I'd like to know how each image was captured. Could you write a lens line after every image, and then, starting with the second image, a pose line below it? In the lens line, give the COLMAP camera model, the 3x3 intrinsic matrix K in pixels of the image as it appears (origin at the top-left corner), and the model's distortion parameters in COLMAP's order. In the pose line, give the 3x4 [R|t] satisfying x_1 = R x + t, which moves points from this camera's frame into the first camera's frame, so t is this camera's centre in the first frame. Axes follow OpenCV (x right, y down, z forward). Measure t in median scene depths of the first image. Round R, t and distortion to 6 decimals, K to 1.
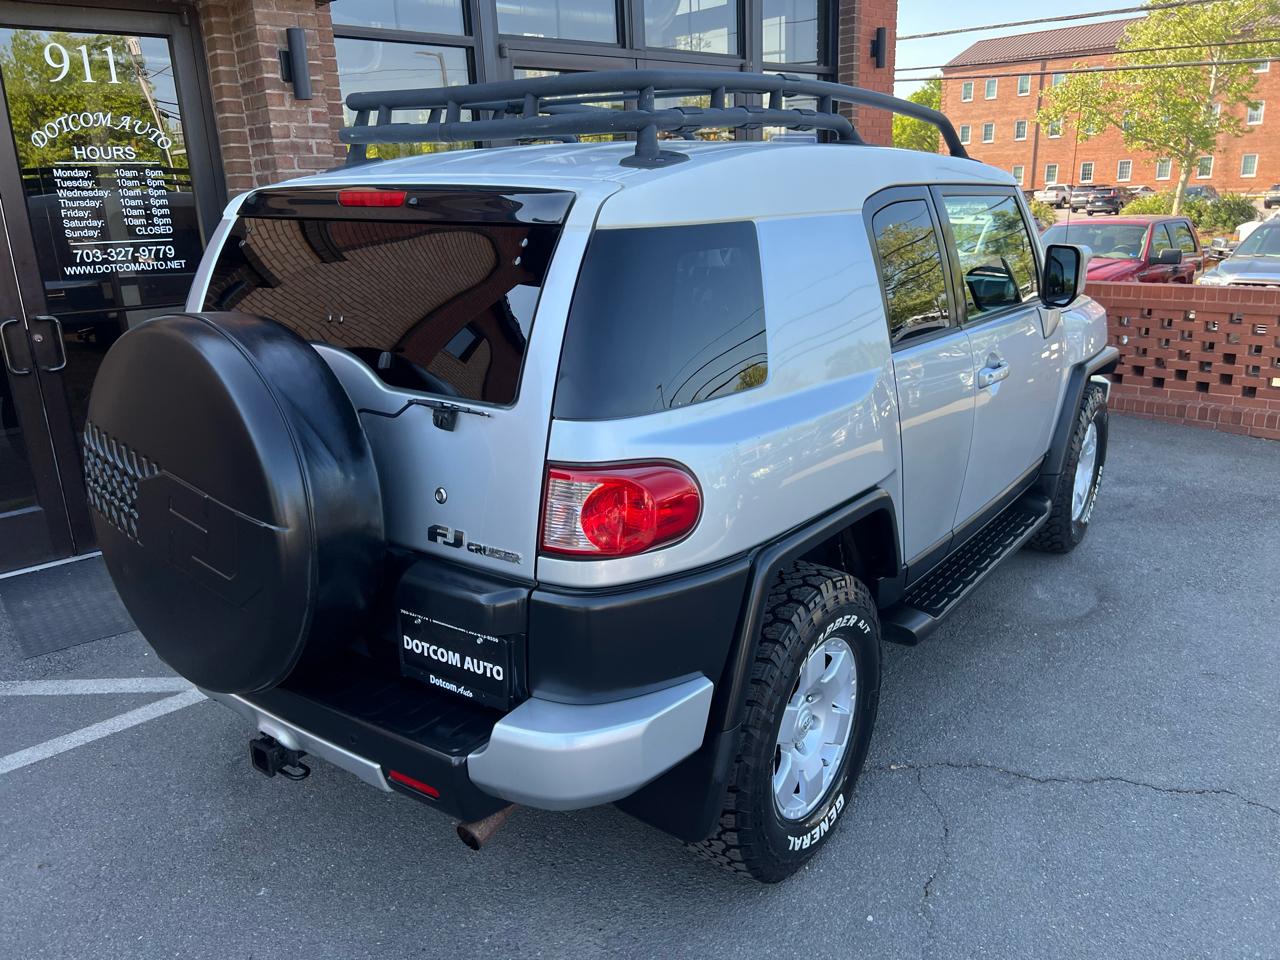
lens RADIAL K [[967.8, 0, 635.8], [0, 967.8, 492.4], [0, 0, 1]] dist [0.044946, -0.057176]
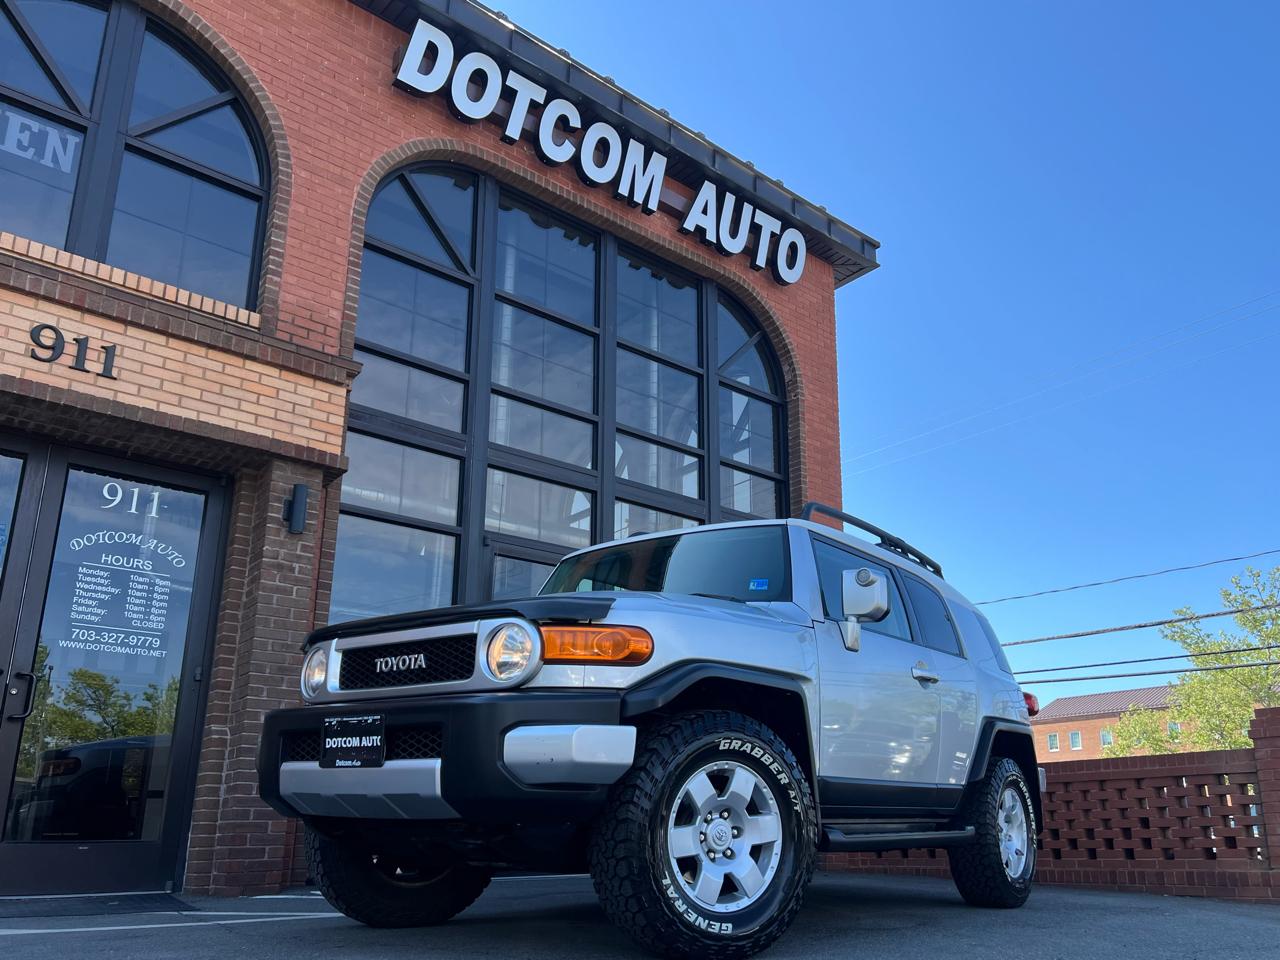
lens RADIAL K [[1004.2, 0, 729.3], [0, 1004.2, 563.9], [0, 0, 1]] dist [0.023523, -0.012464]
pose [[0.999561, 0.021461, -0.020417, 0.334704], [-0.029090, 0.841154, -0.540013, 0.429813], [0.005584, 0.540370, 0.841409, -0.125615]]
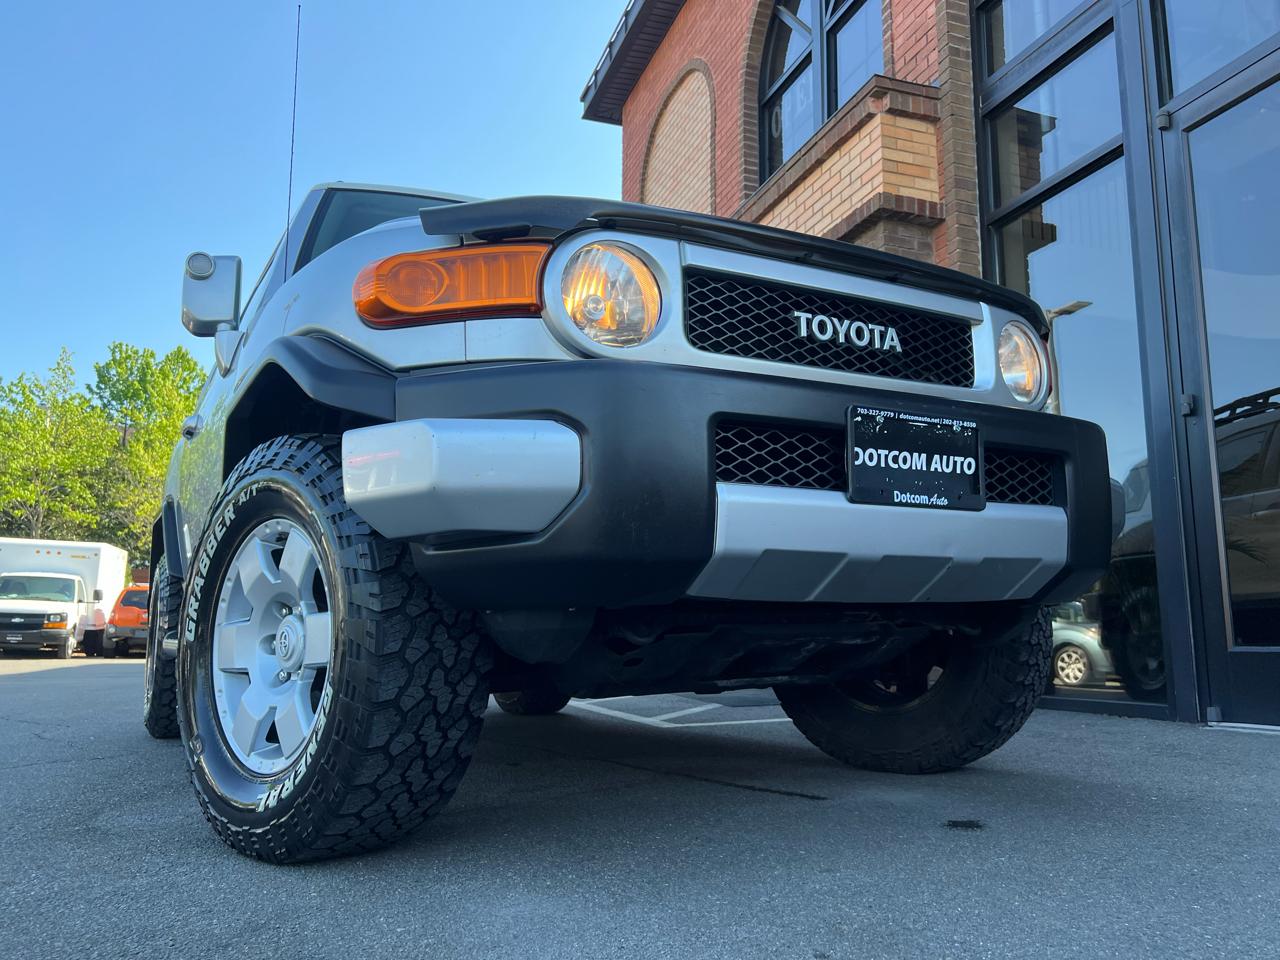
lens RADIAL K [[939.0, 0, 642.0], [0, 939.0, 476.7], [0, 0, 1]] dist [0.050756, -0.052406]
pose [[0.457872, 0.135304, 0.878661, -0.468003], [0.298439, 0.907604, -0.295278, 0.189635], [-0.837429, 0.397427, 0.375187, 0.654566]]
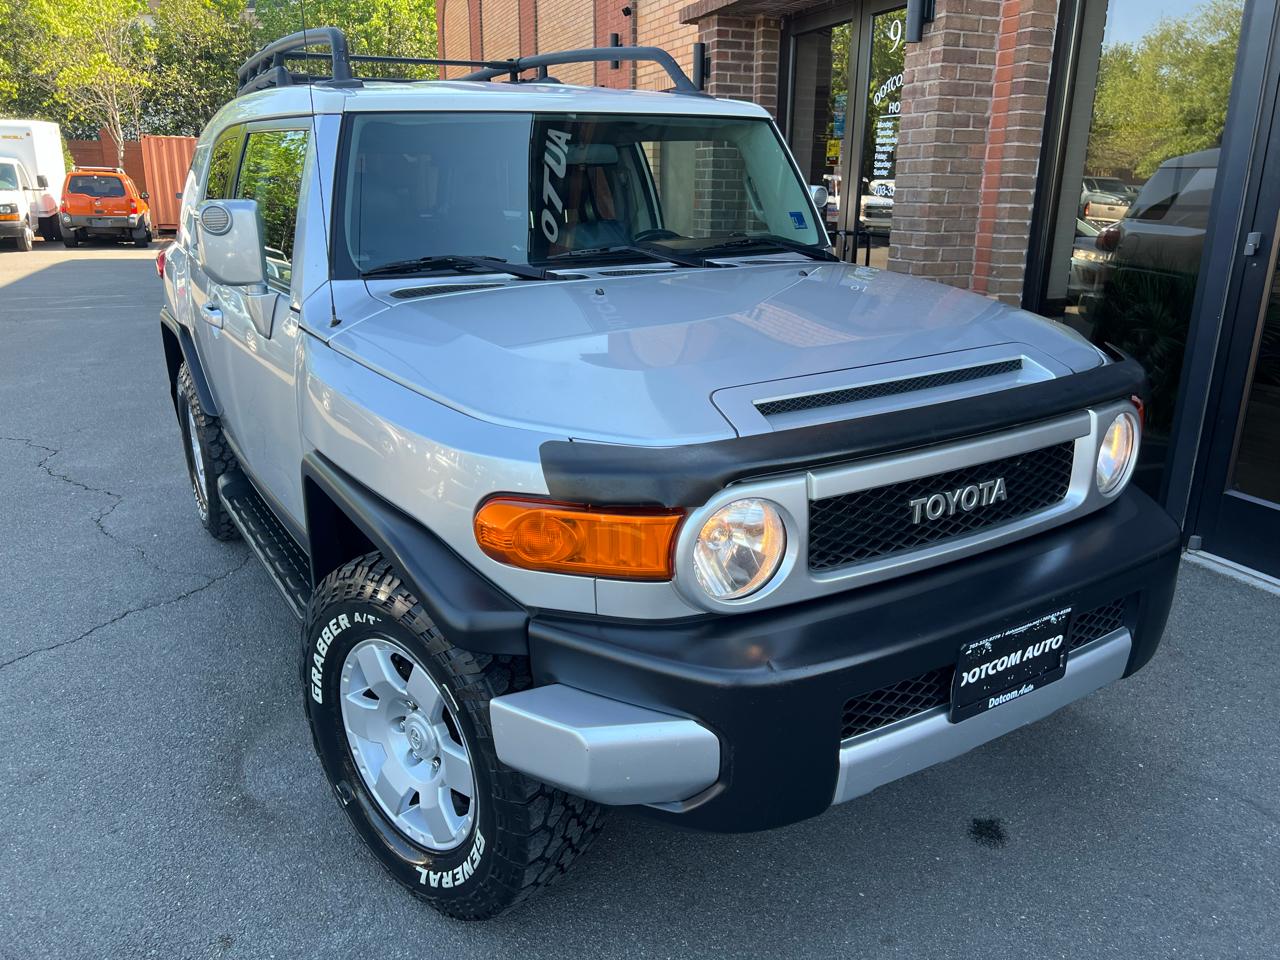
lens RADIAL K [[939.0, 0, 642.0], [0, 939.0, 476.7], [0, 0, 1]] dist [0.050756, -0.052406]
pose [[0.430952, -0.271351, 0.860610, -0.485512], [0.303191, 0.941813, 0.145131, -0.126730], [-0.849915, 0.198385, 0.488148, 0.617001]]
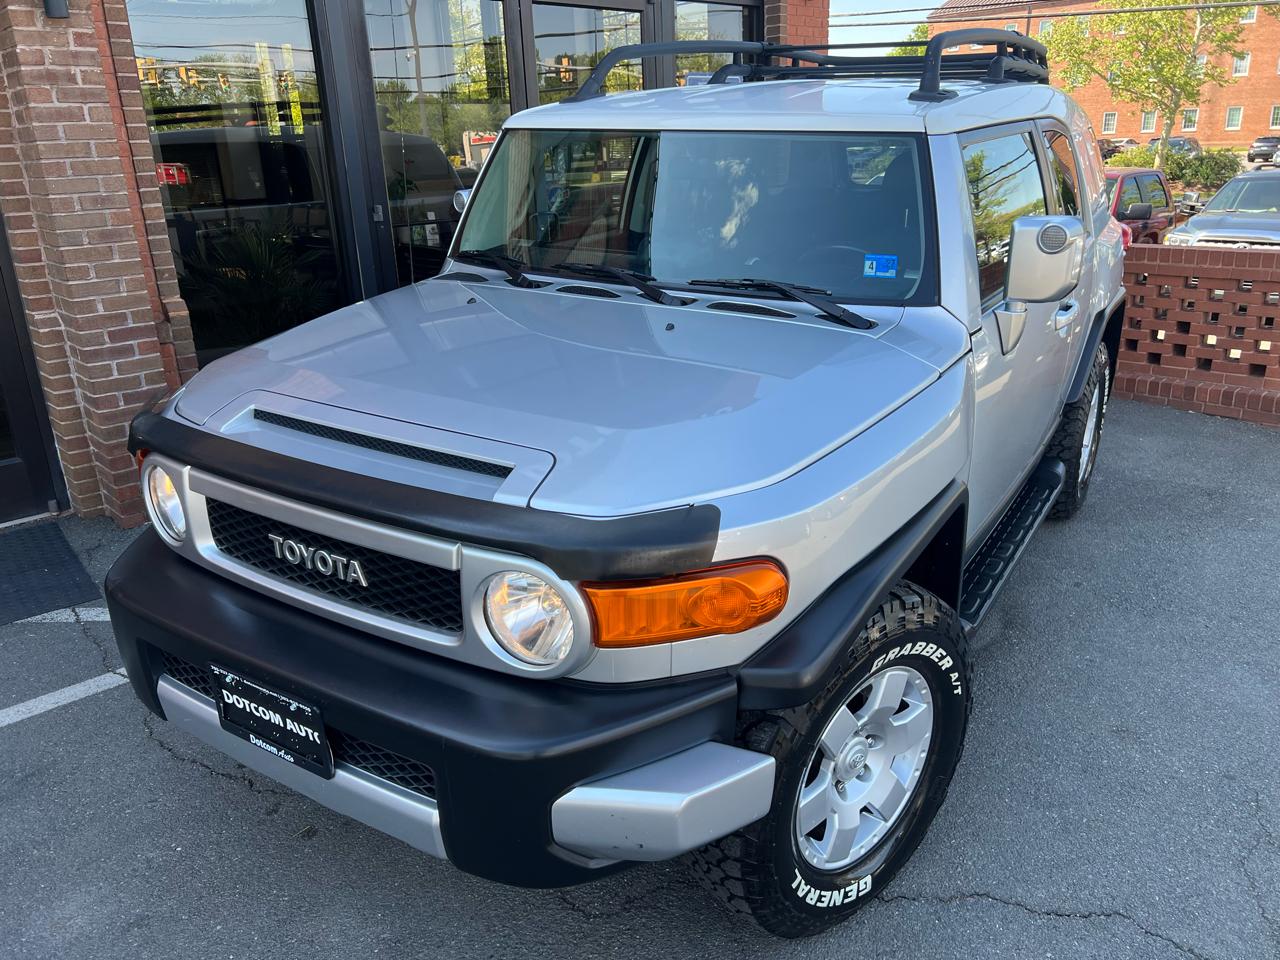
lens RADIAL K [[967.8, 0, 648.8], [0, 967.8, 480.6], [0, 0, 1]] dist [0.049350, -0.061685]
pose [[0.999691, -0.003204, 0.024662, 0.172222], [0.002345, 0.999393, 0.034767, -0.052614], [-0.024759, -0.034699, 0.999091, 0.198447]]
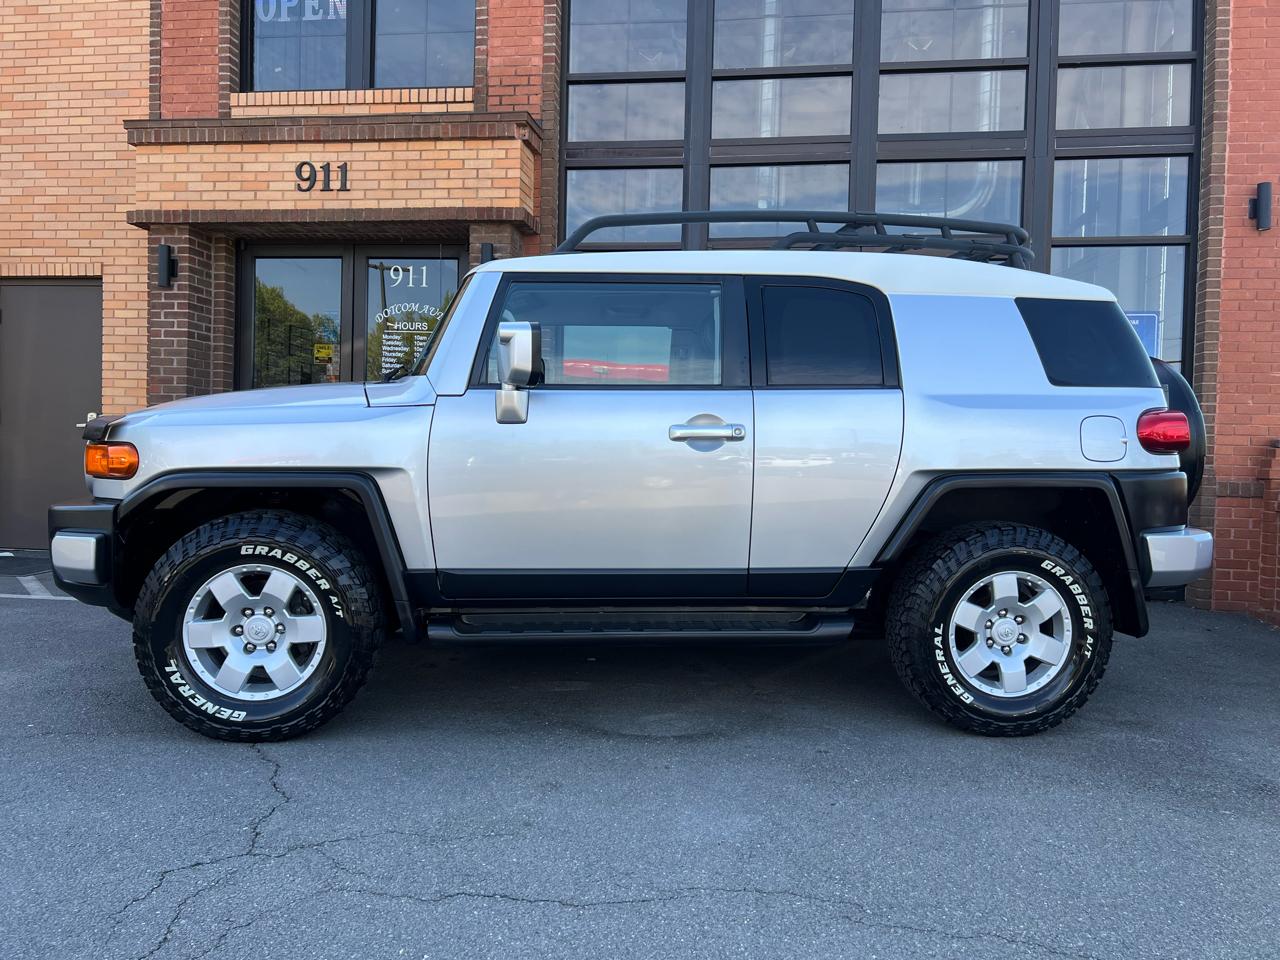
lens RADIAL K [[967.1, 0, 628.9], [0, 967.1, 478.1], [0, 0, 1]] dist [0.024821, -0.007938]
pose [[0.621129, 0.067772, -0.780773, 1.251840], [-0.280113, 0.949643, -0.140408, 0.032991], [0.731940, 0.305916, 0.608834, 0.436704]]
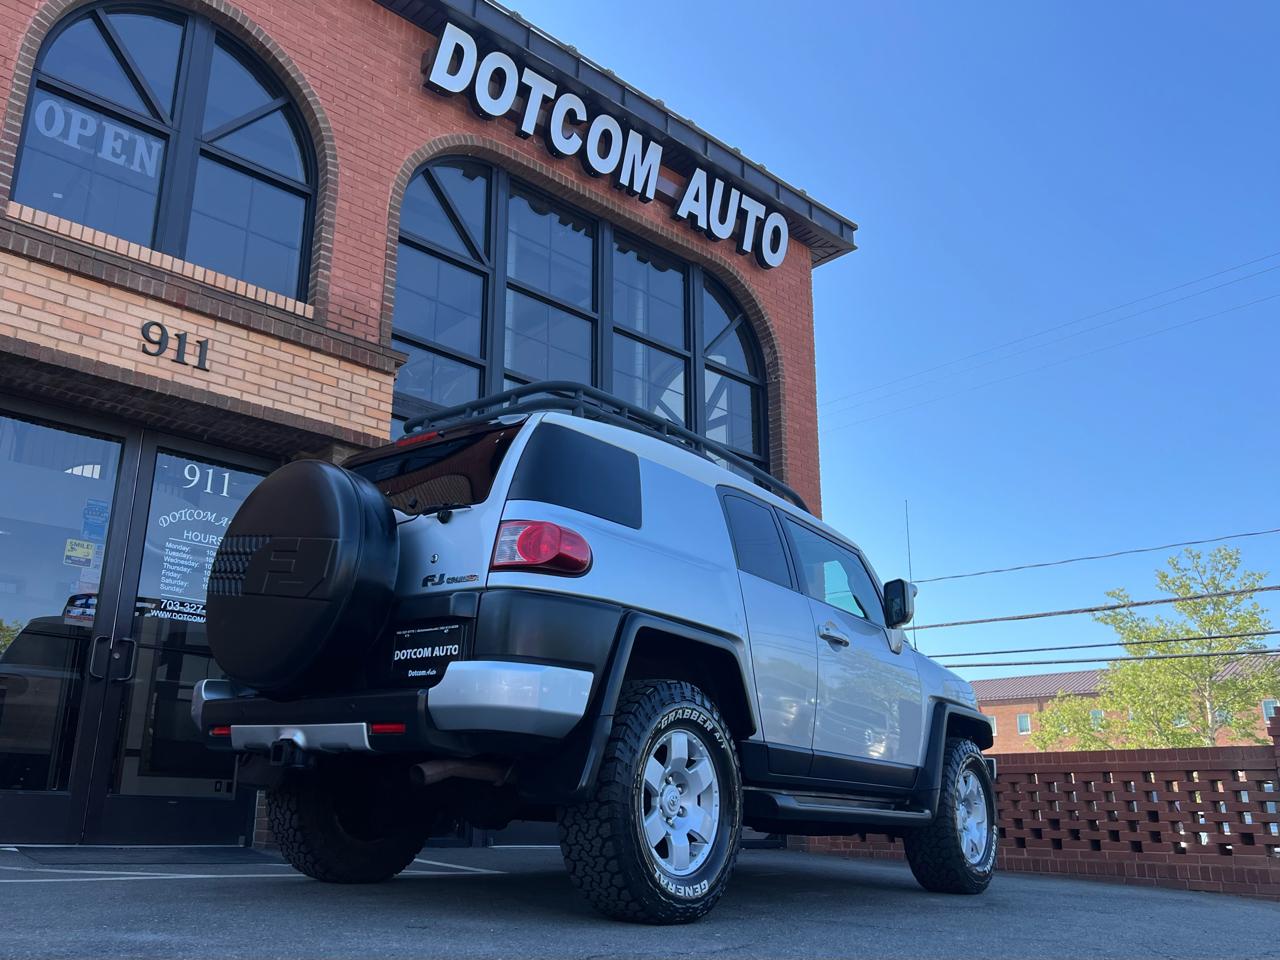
lens RADIAL K [[1044.9, 0, 561.3], [0, 1044.9, 513.7], [0, 0, 1]] dist [0.025674, -0.014756]
pose [[0.996466, 0.041783, -0.072873, 0.077513], [-0.075076, 0.832131, -0.549474, 0.497078], [0.037681, 0.553003, 0.832327, -0.282578]]
